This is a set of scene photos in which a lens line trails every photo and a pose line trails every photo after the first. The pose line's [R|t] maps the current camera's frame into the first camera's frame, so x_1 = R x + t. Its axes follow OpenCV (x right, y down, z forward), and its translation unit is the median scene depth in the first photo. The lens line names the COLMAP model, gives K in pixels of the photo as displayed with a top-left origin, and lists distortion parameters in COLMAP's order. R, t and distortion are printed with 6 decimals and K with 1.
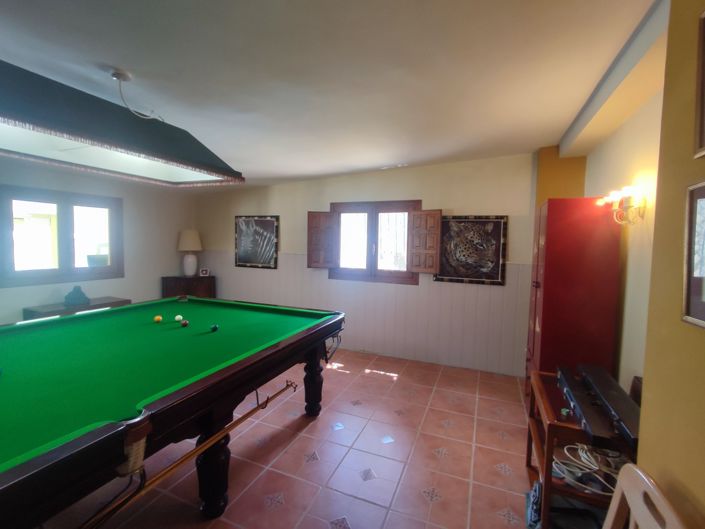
lens RADIAL K [[323.2, 0, 361.8], [0, 323.2, 258.3], [0, 0, 1]] dist [-0.002533, -0.002650]
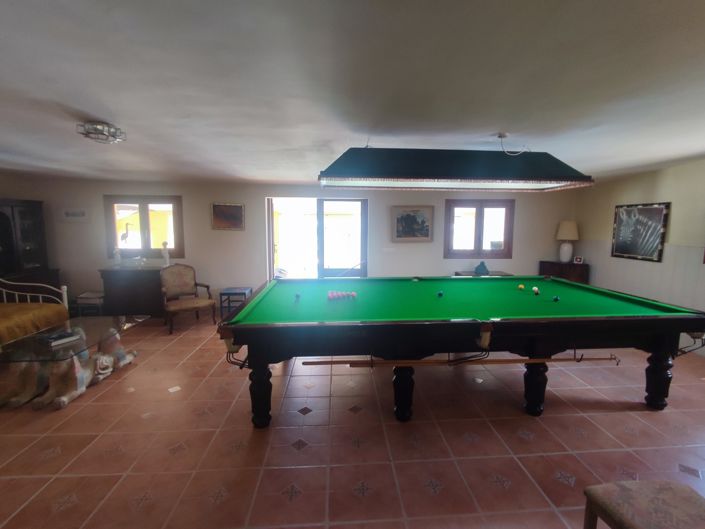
lens RADIAL K [[323.2, 0, 352.3], [0, 323.2, 264.9], [0, 0, 1]] dist [-0.002533, -0.002650]
pose [[0.416333, 0.090816, -0.904665, 0.191695], [-0.038913, 0.995867, 0.082063, 0.000599], [0.908379, 0.001038, 0.418146, -0.157934]]
